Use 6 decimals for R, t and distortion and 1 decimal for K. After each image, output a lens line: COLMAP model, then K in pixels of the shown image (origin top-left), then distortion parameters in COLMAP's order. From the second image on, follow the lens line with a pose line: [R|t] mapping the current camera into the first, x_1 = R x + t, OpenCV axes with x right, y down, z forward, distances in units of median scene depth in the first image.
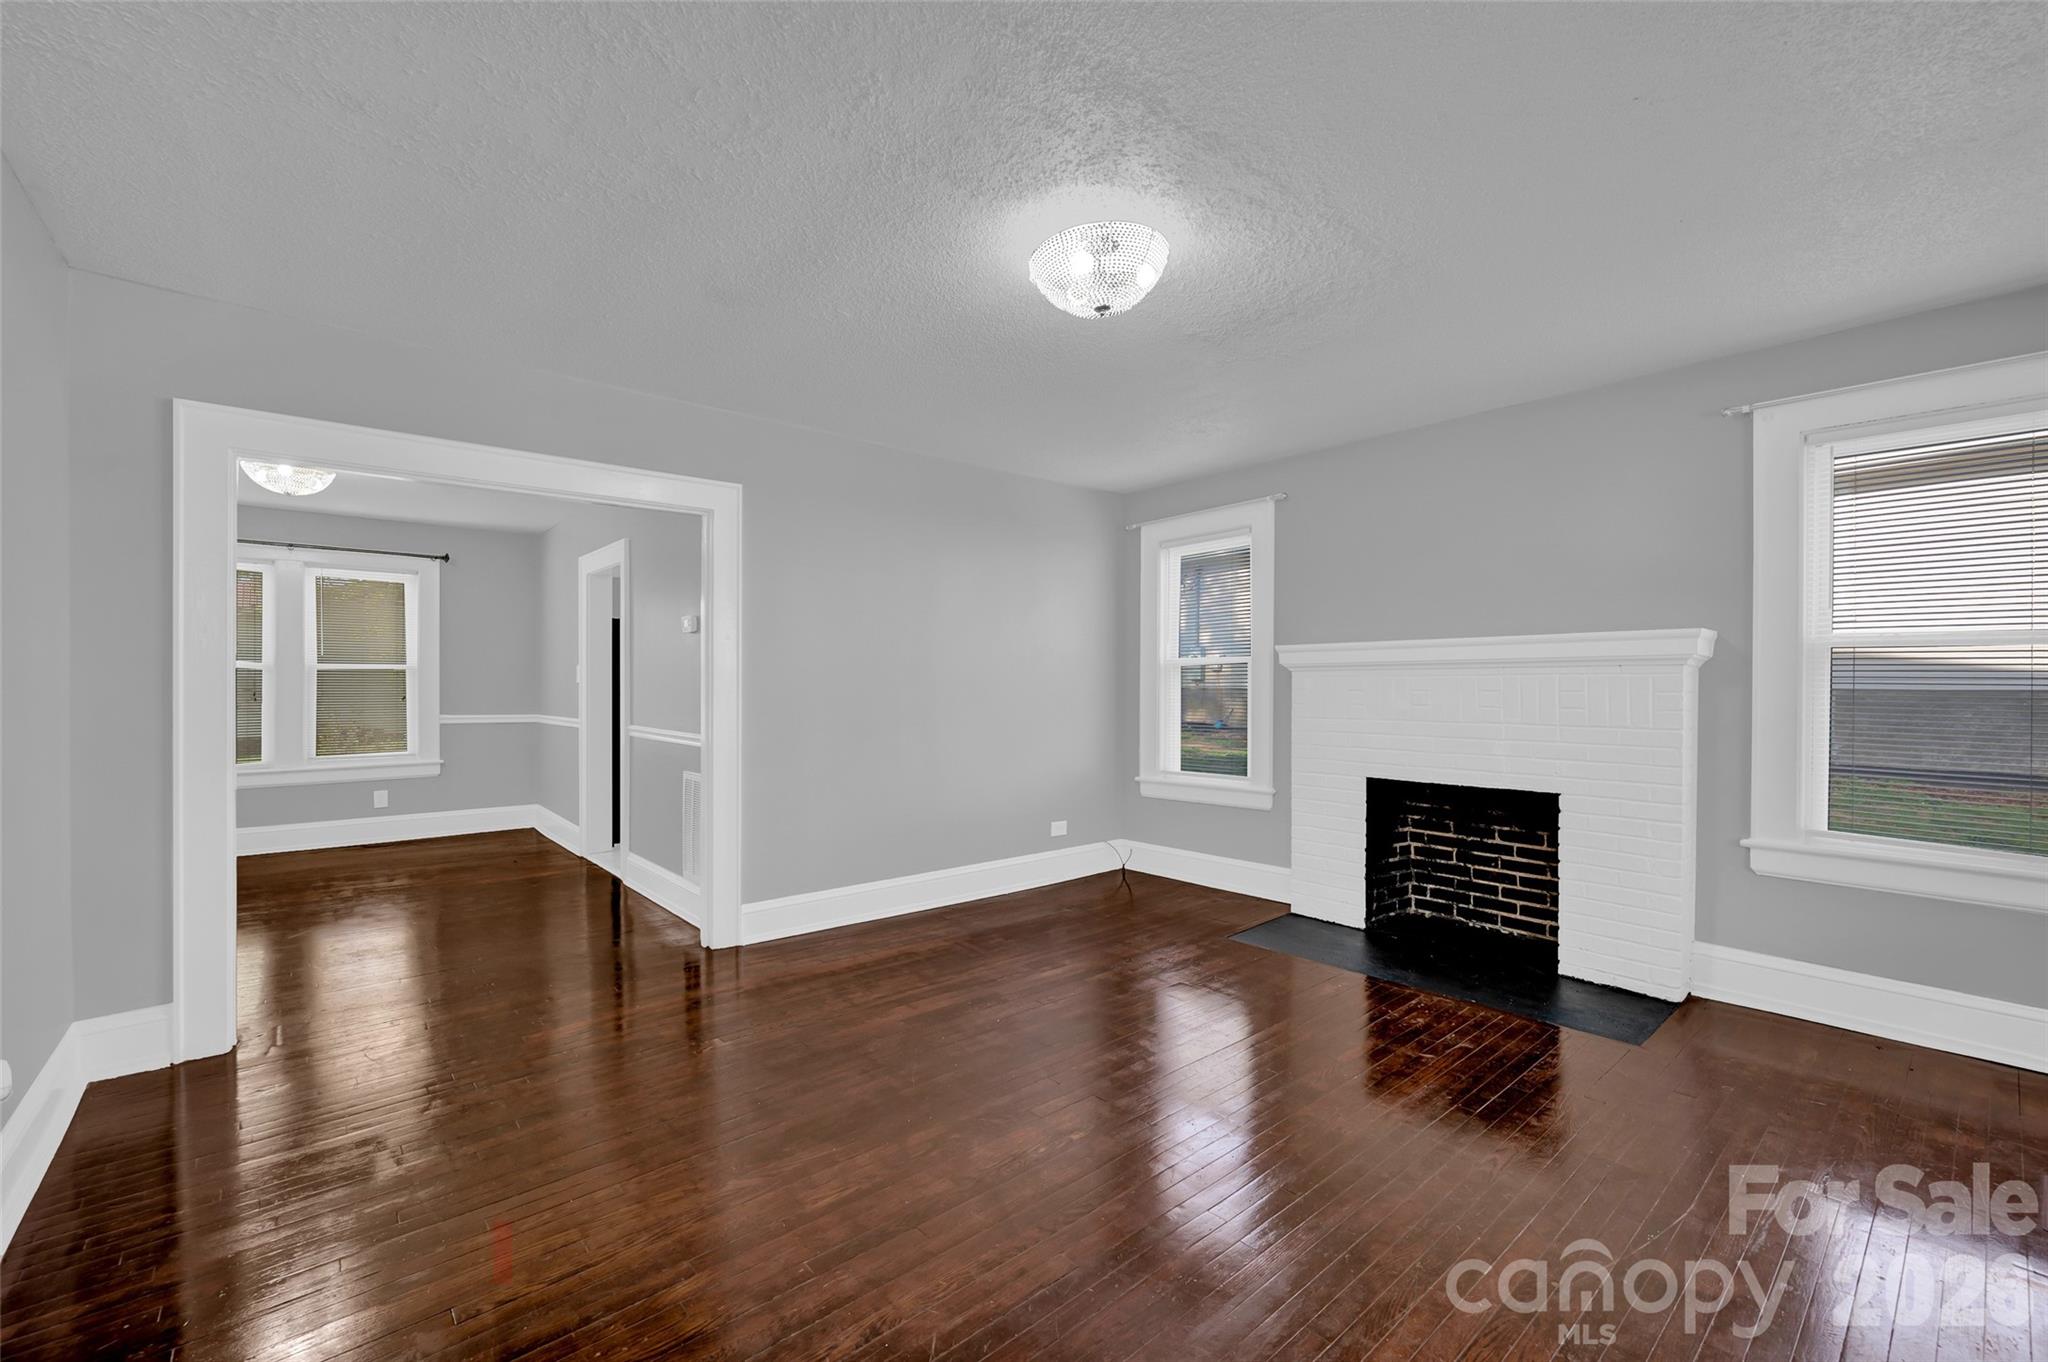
lens RADIAL K [[872.2, 0, 1020.1], [0, 872.2, 680.0], [0, 0, 1]] dist [0.000205, 0.000084]
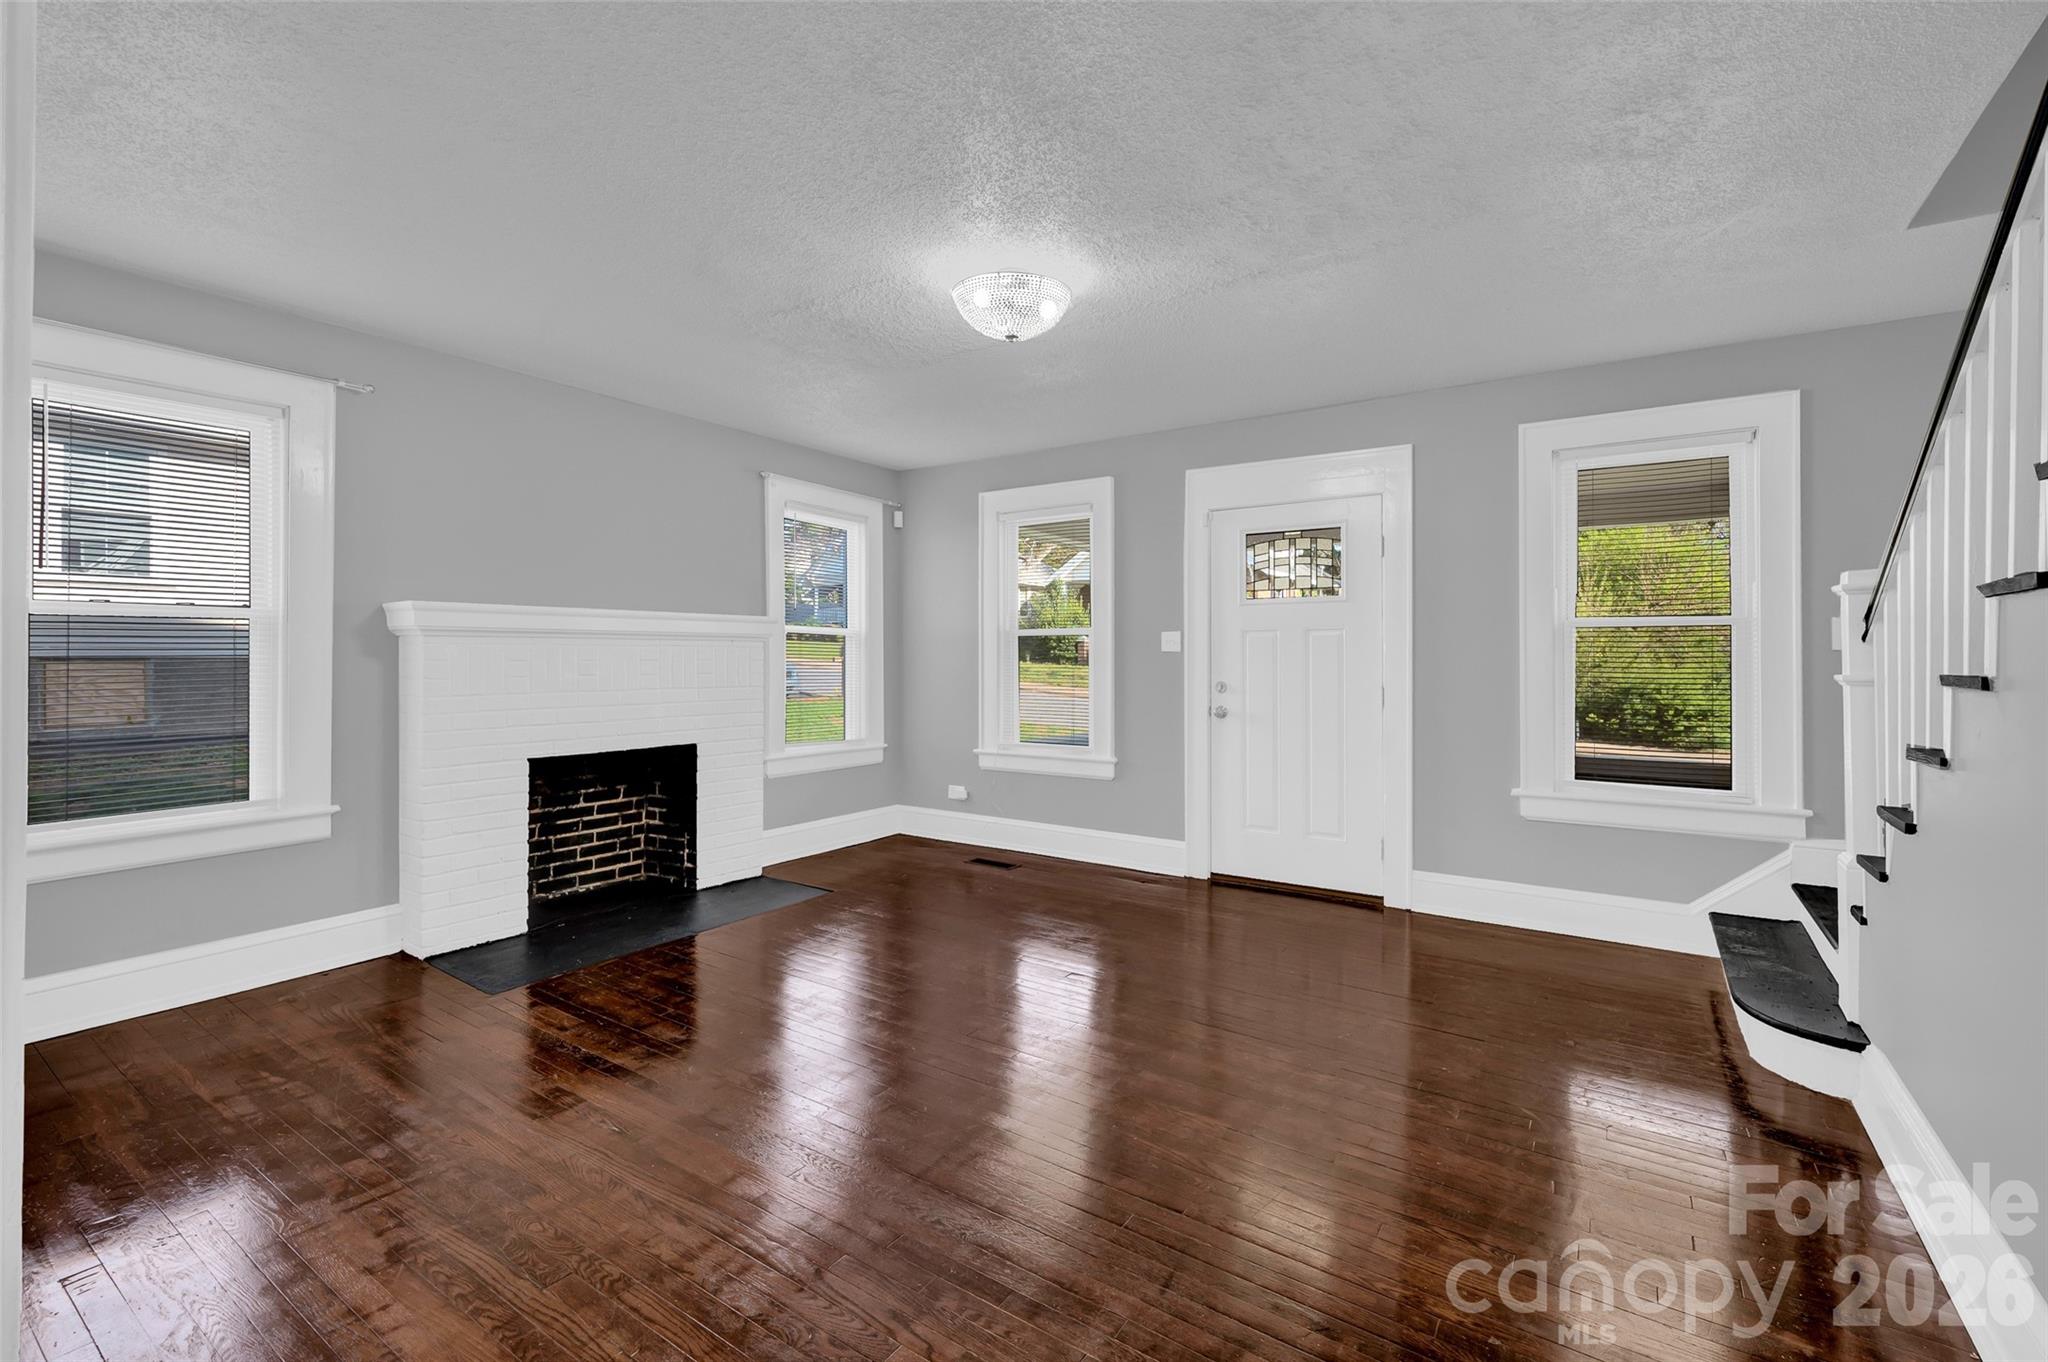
lens RADIAL K [[872.2, 0, 1020.3], [0, 872.2, 660.5], [0, 0, 1]] dist [0.000205, 0.000084]
pose [[-0.247322, 0.001046, 0.968933, -0.592719], [-0.003619, 0.999991, -0.002003, 0.013058], [-0.968927, -0.004002, -0.247316, 0.754054]]
